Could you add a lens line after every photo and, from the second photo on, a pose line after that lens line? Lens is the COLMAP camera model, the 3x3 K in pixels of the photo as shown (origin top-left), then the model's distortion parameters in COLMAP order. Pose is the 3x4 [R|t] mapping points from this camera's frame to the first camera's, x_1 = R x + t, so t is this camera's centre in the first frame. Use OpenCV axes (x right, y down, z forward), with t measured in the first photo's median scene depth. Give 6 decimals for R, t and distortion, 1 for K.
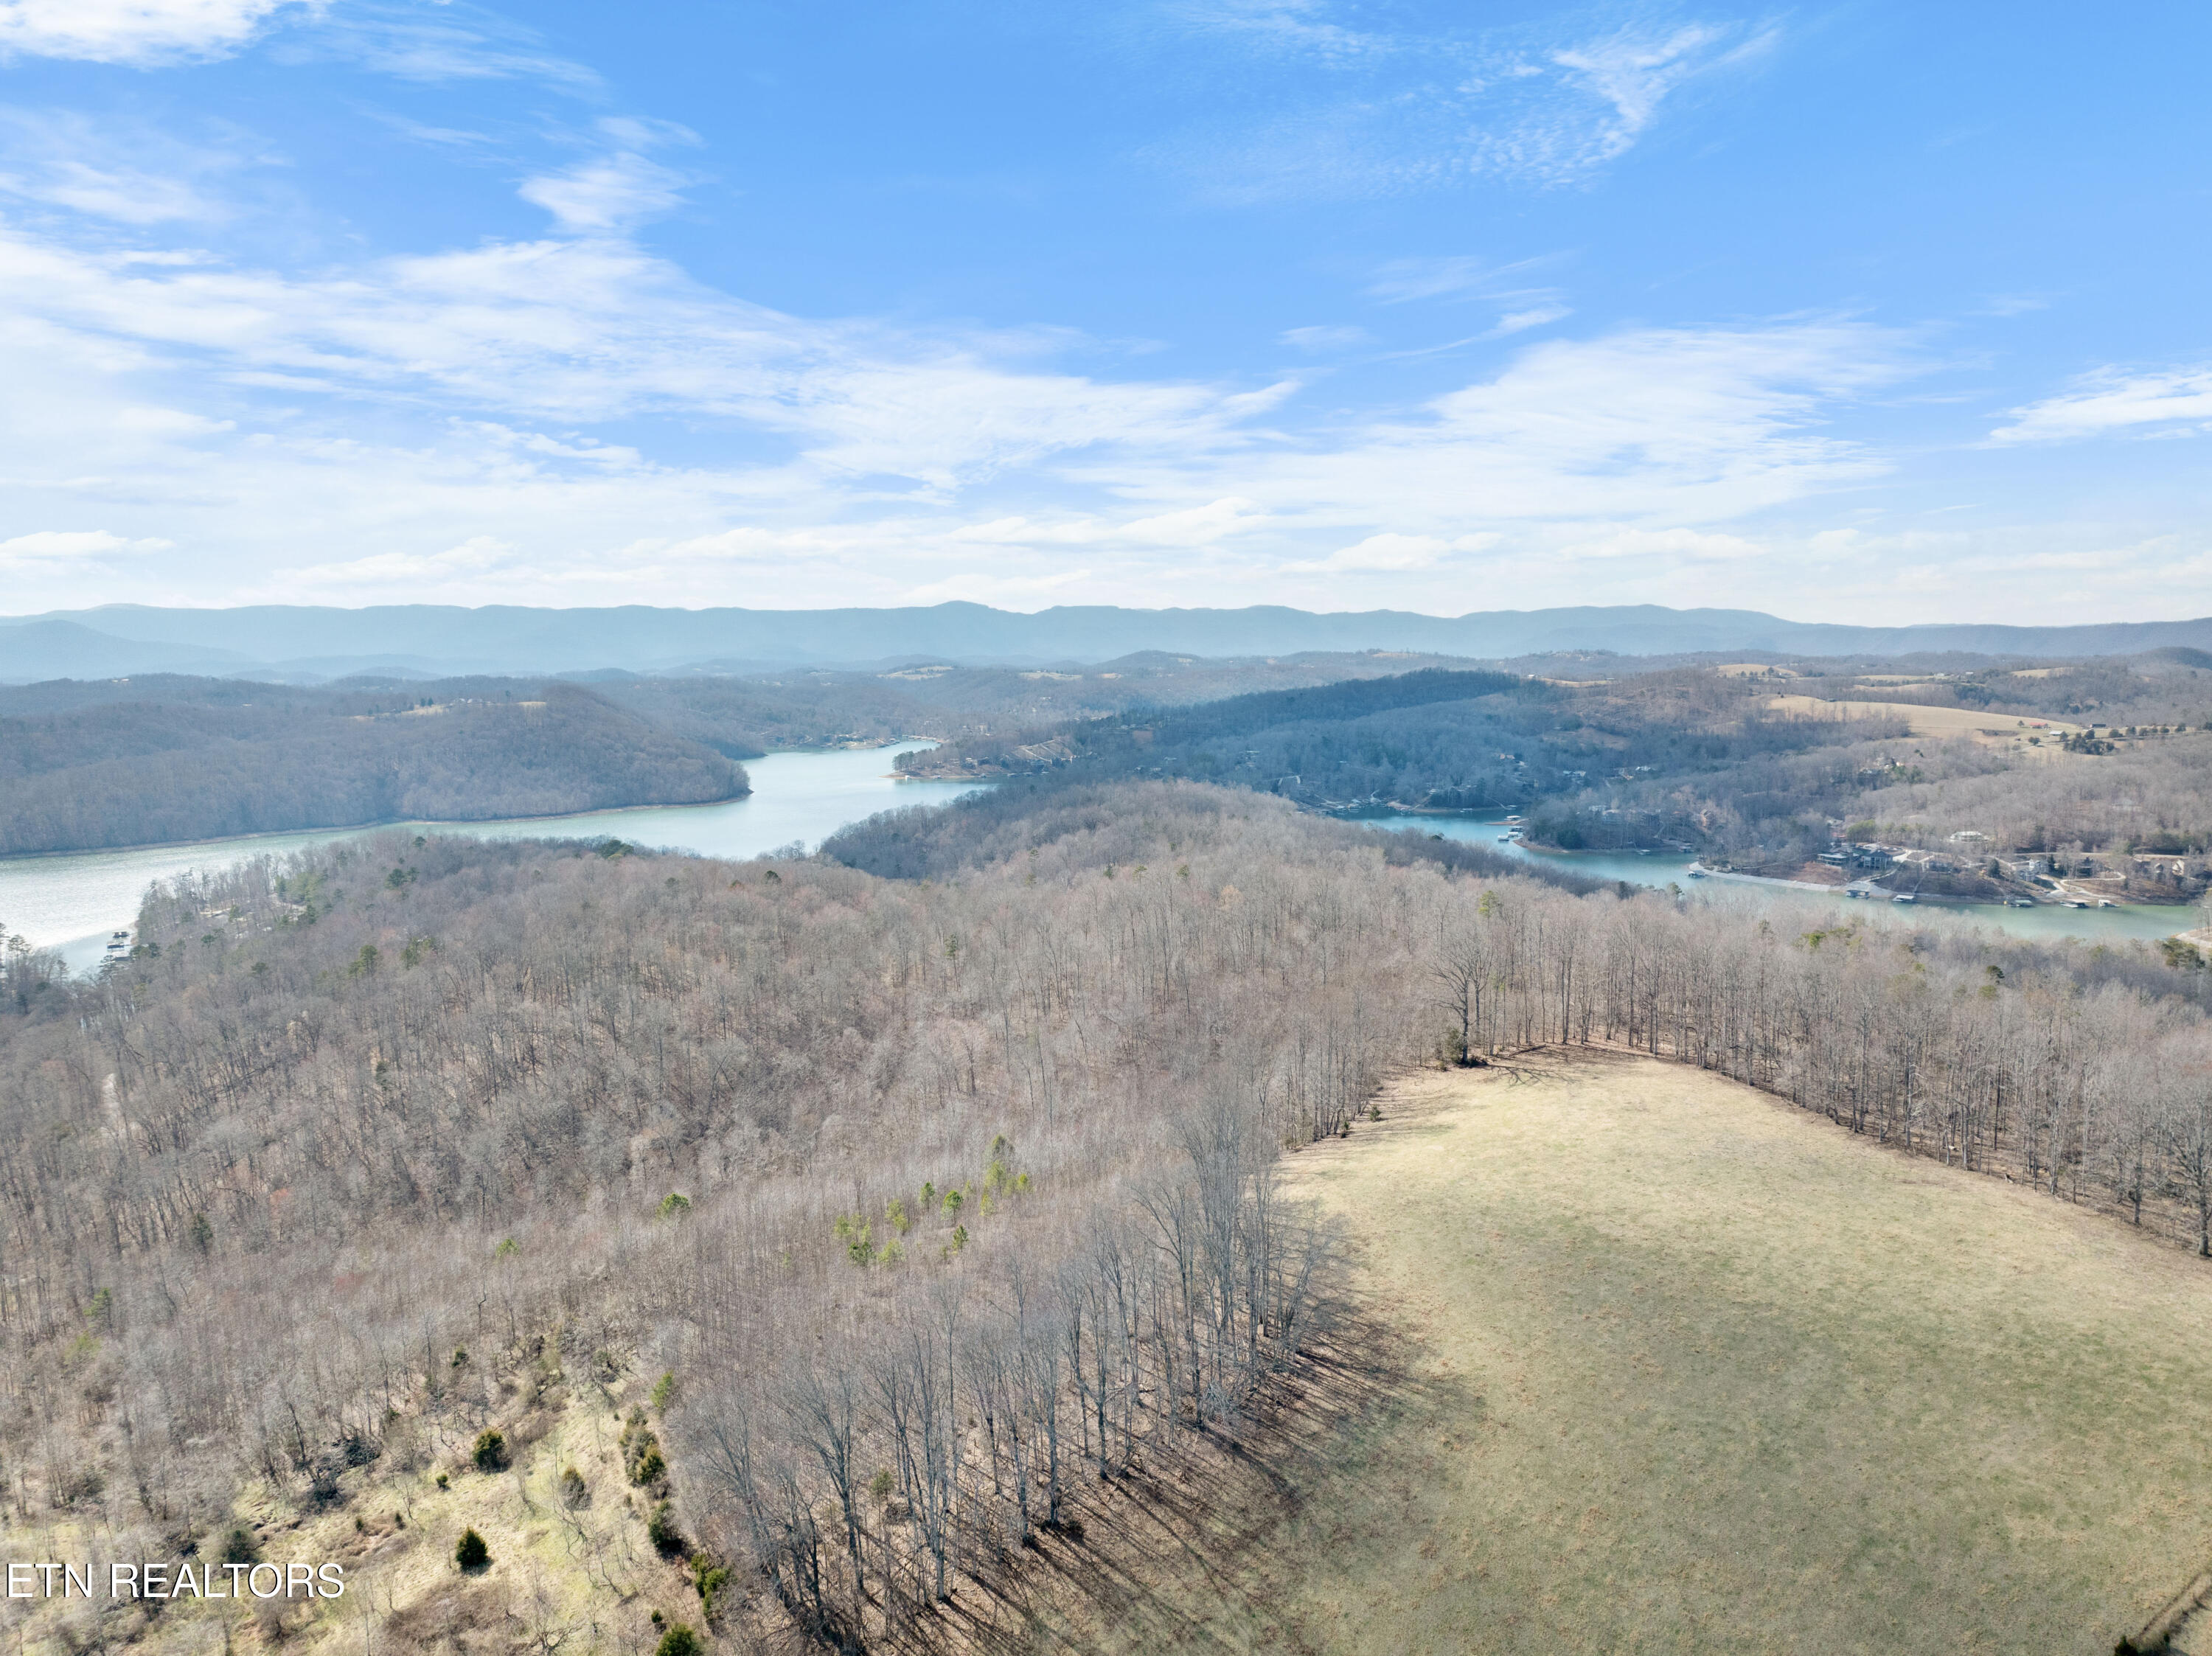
lens RADIAL K [[1561.3, 0, 1106.0], [0, 1561.3, 828.0], [0, 0, 1]] dist [-0.047634, 0.017282]
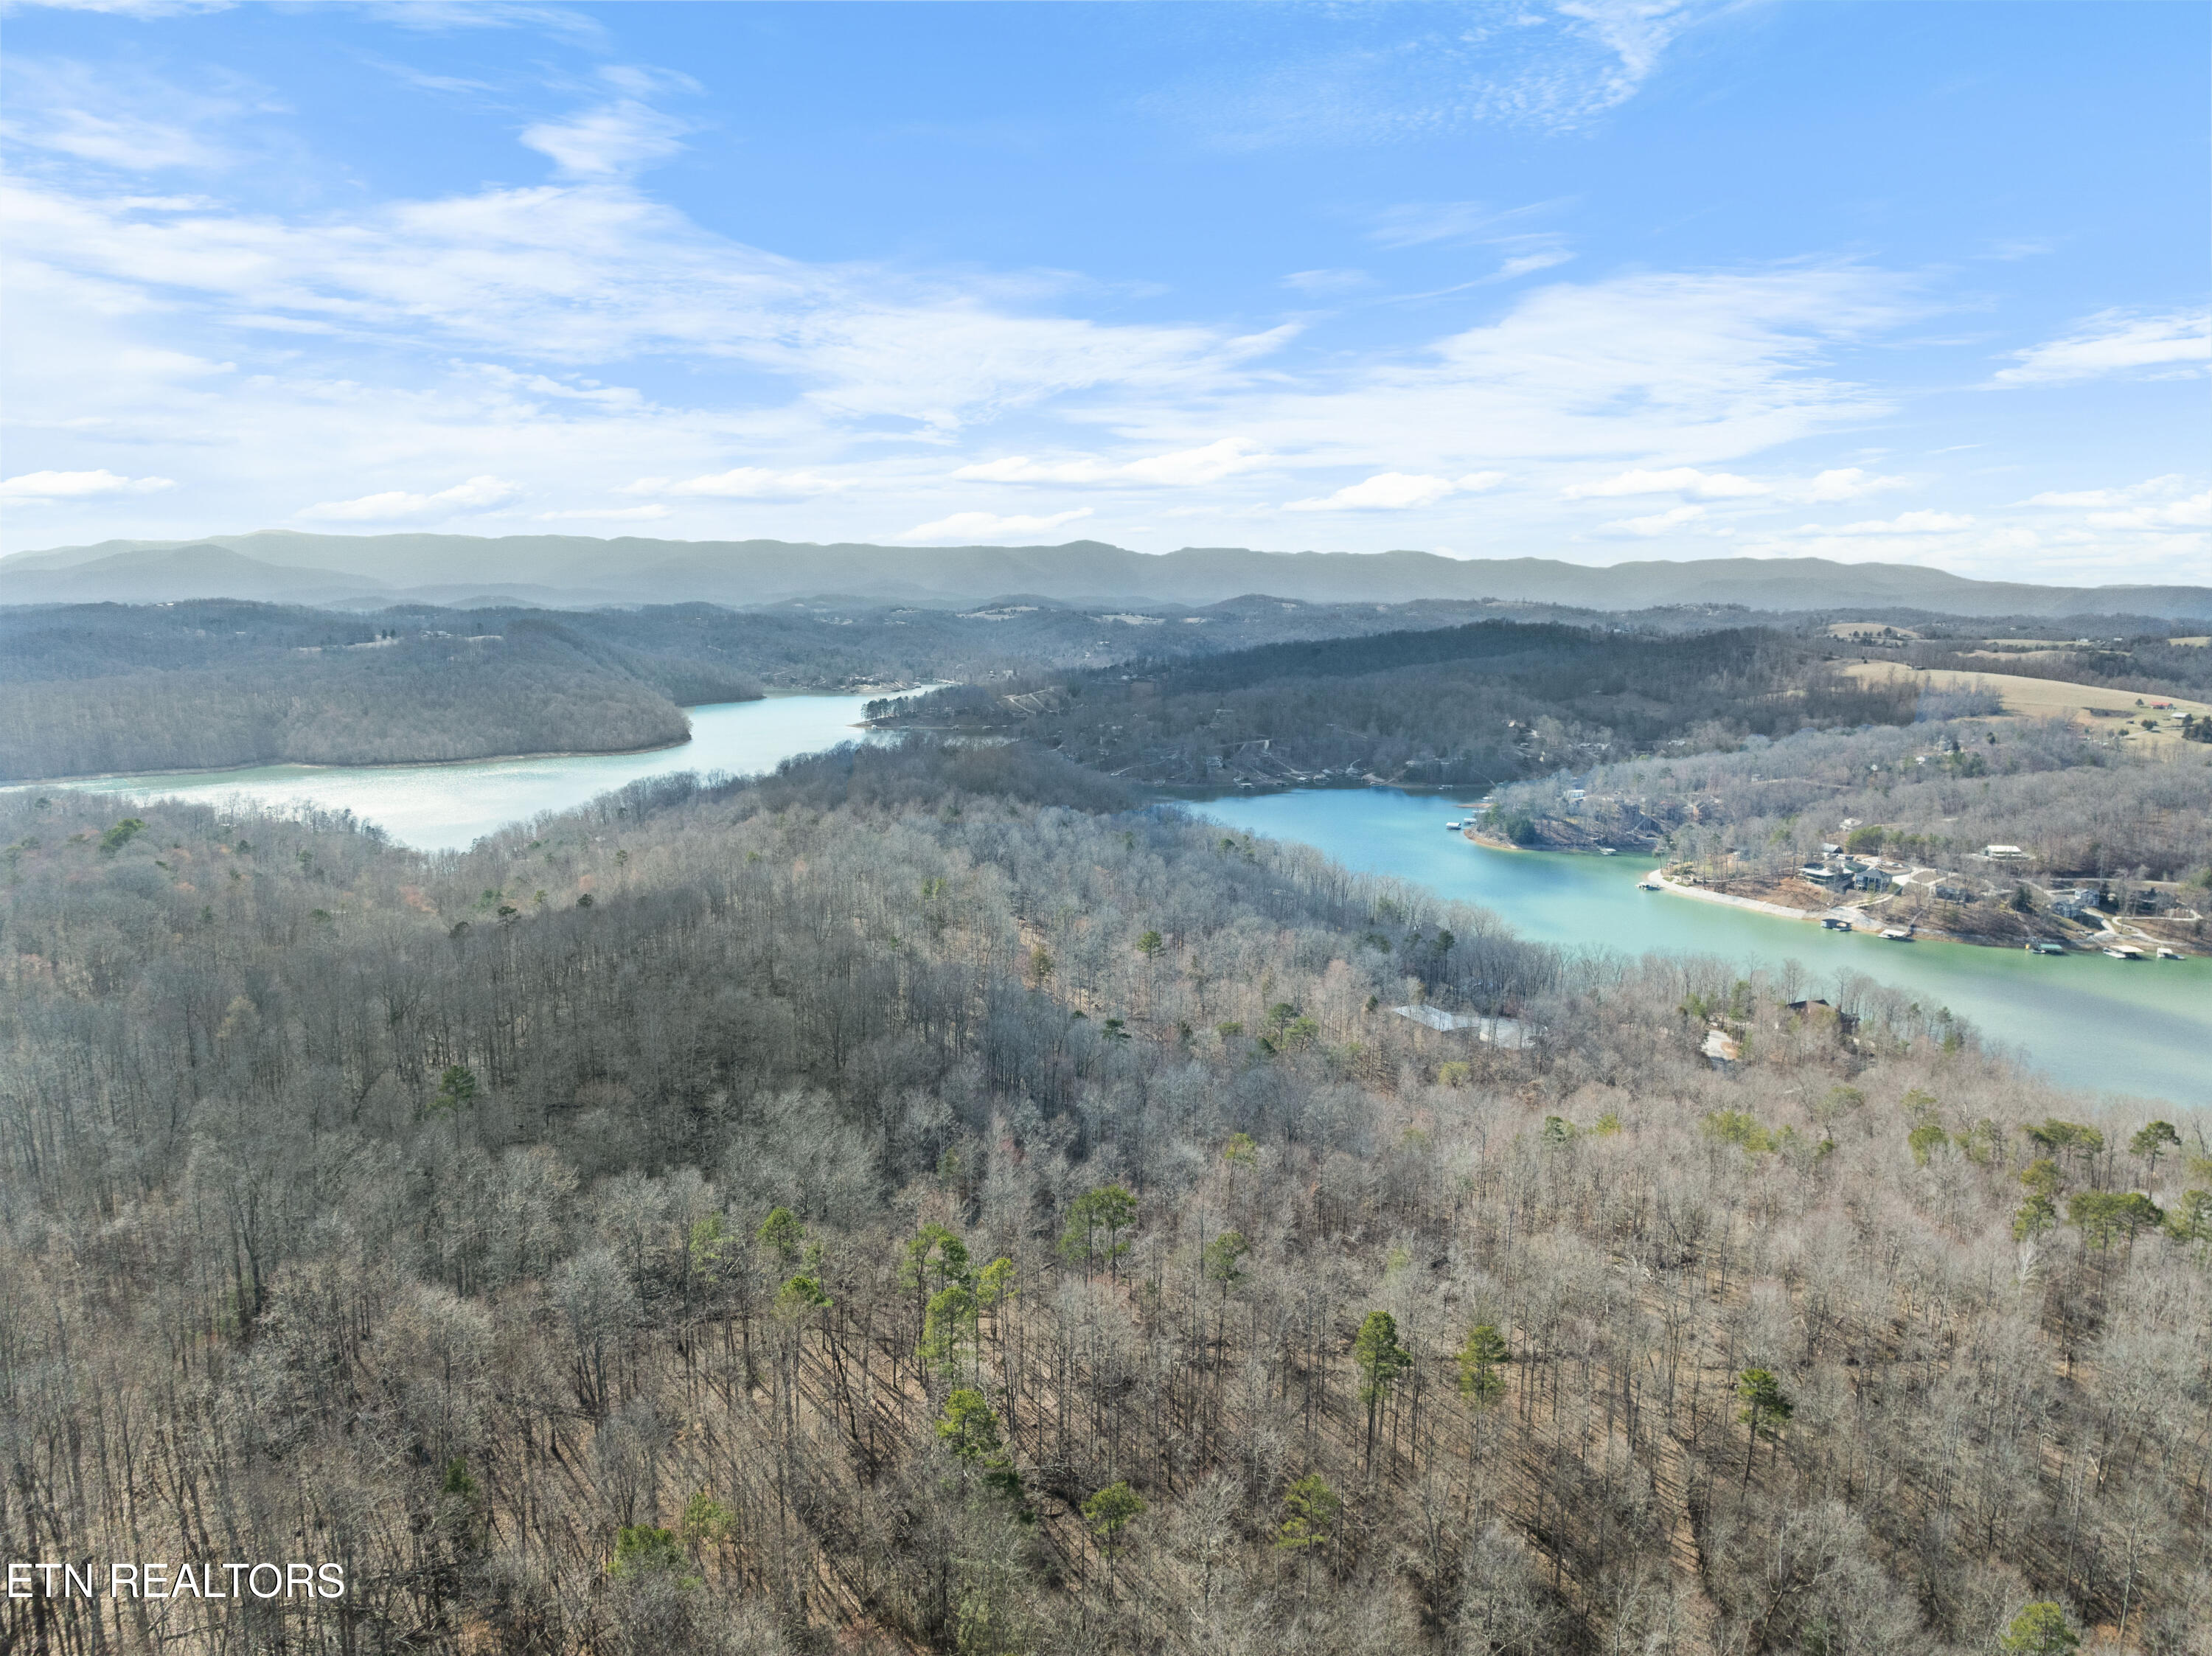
lens RADIAL K [[1561.0, 0, 1106.0], [0, 1561.0, 828.0], [0, 0, 1]] dist [-0.034240, -0.008521]
pose [[0.995176, 0.033369, -0.092254, 0.128264], [-0.030004, 0.998842, 0.037620, -0.015868], [0.093402, -0.034670, 0.995025, 0.130726]]
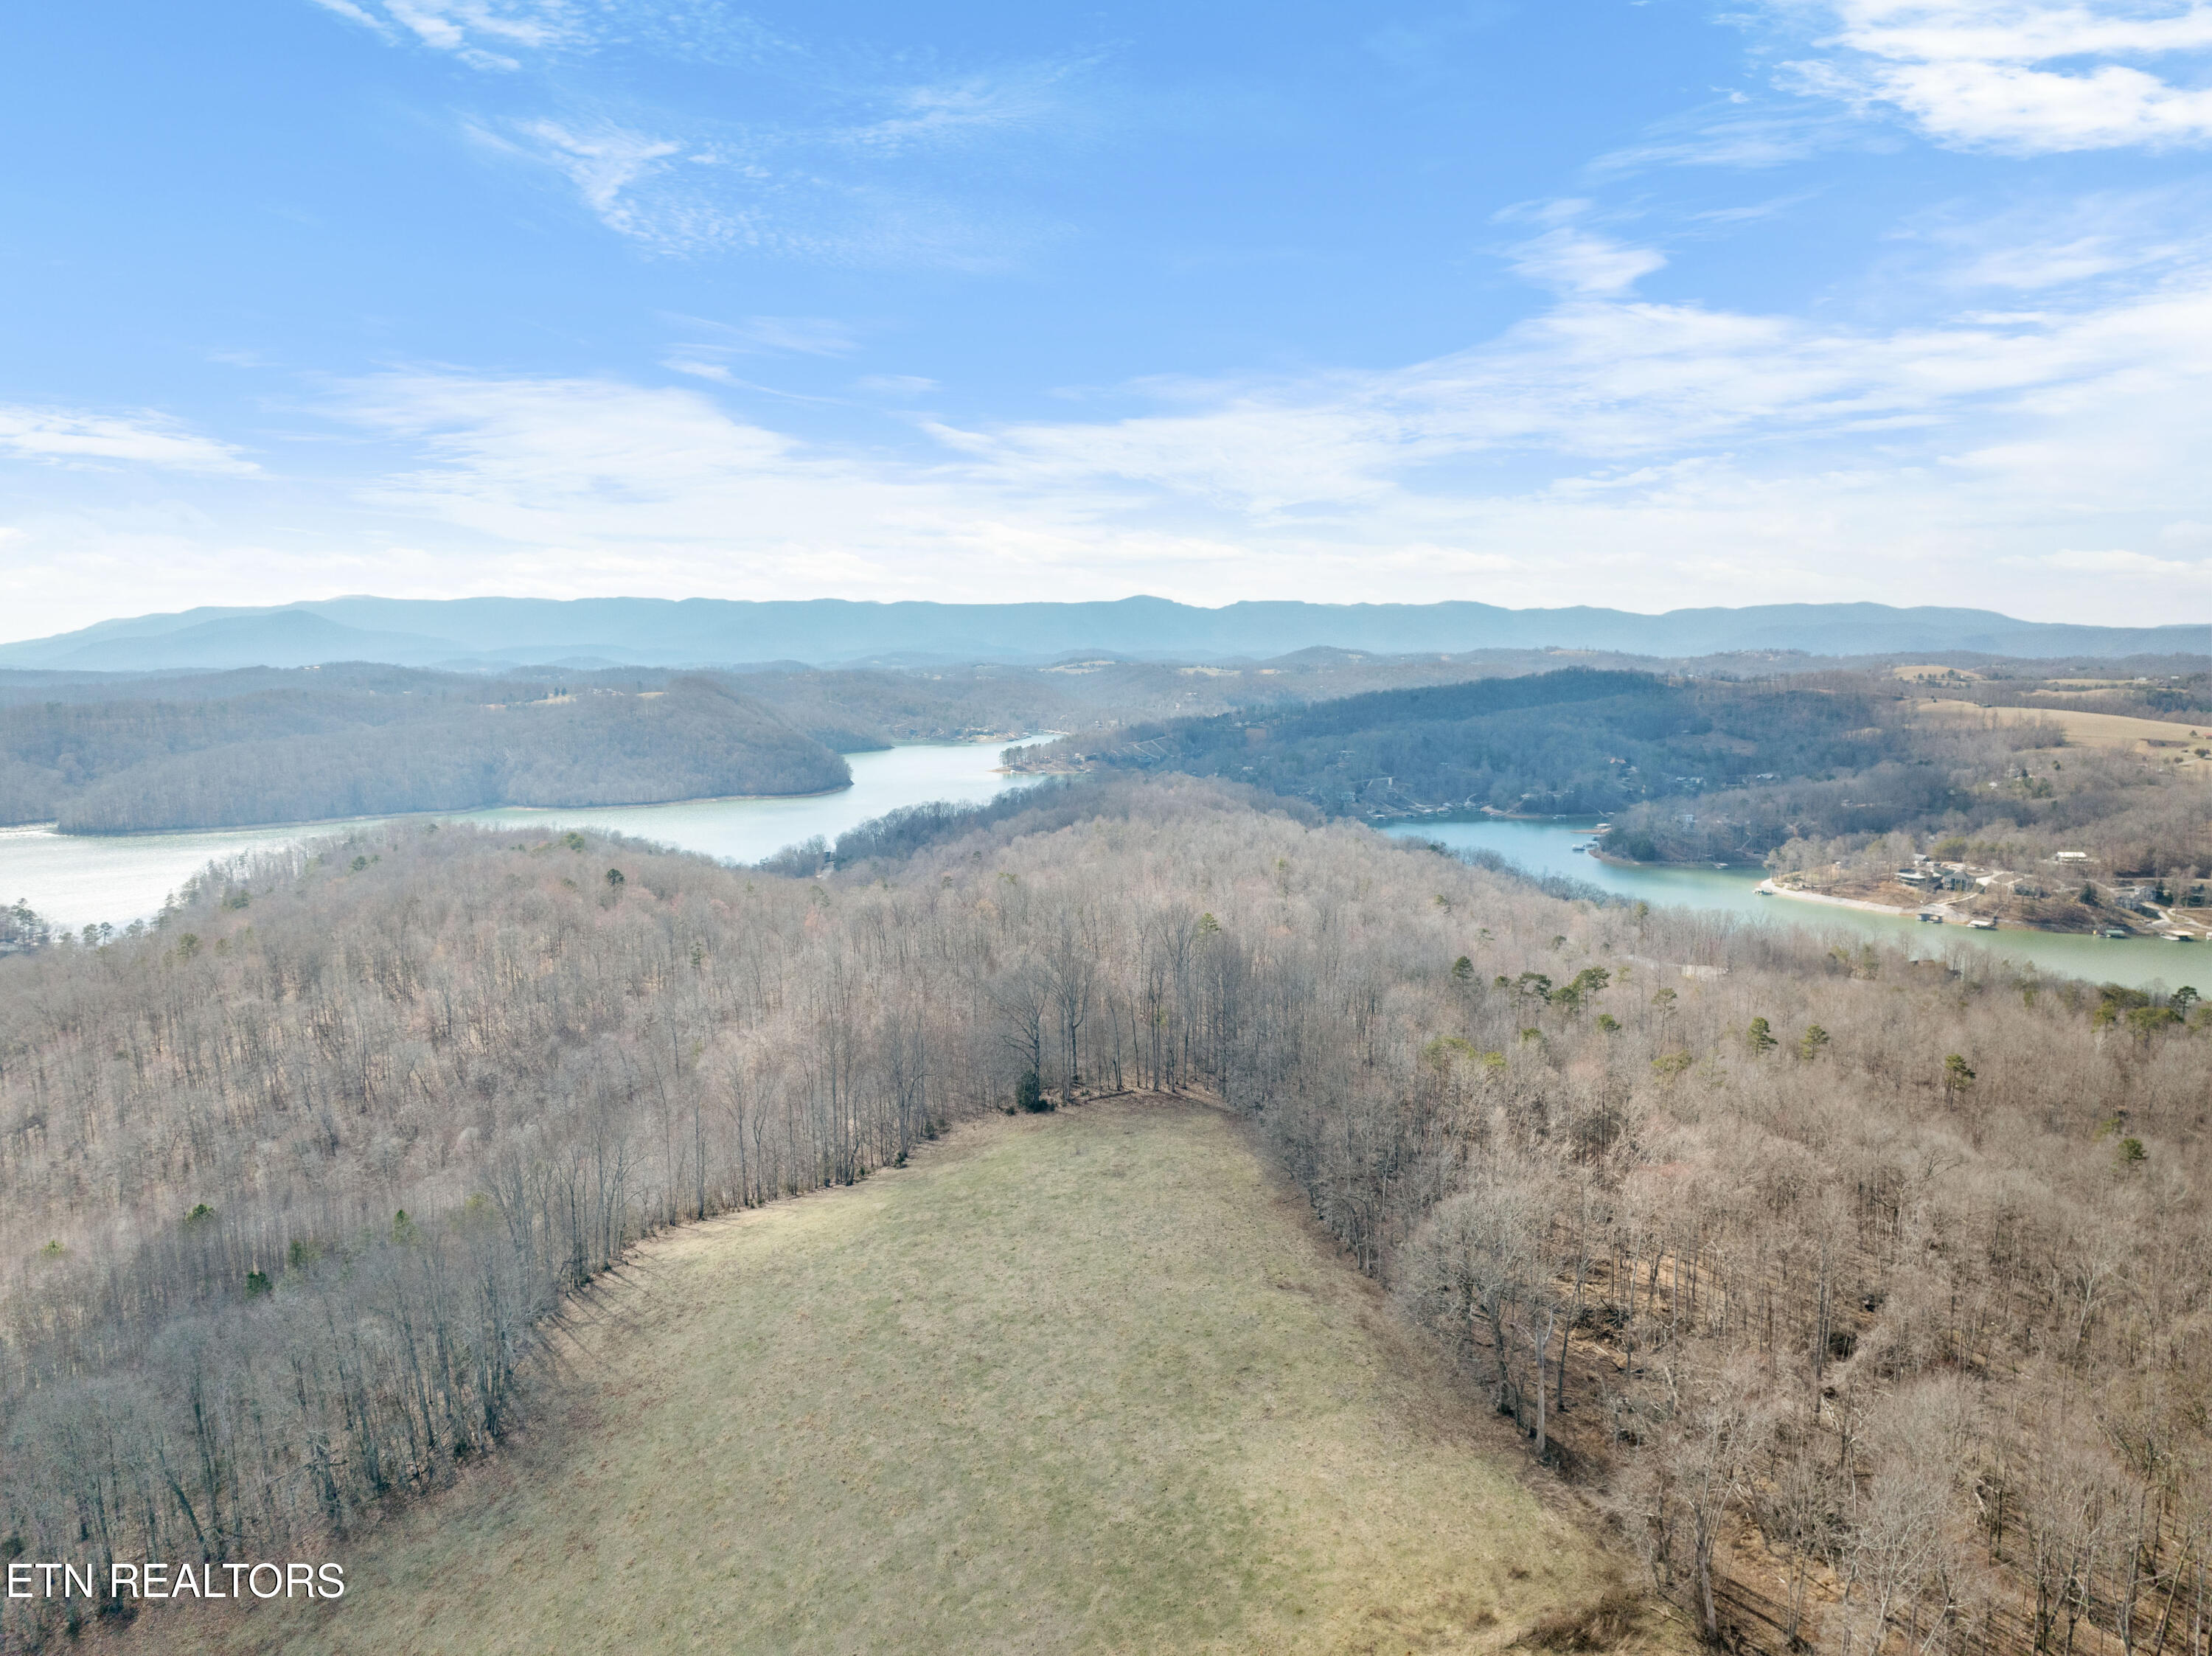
lens RADIAL K [[1561.3, 0, 1106.0], [0, 1561.3, 828.0], [0, 0, 1]] dist [-0.047634, 0.017282]
pose [[0.992020, 0.020789, -0.124357, 0.076415], [-0.020385, 0.999782, 0.004522, -0.003196], [0.124423, -0.001951, 0.992227, 0.021653]]
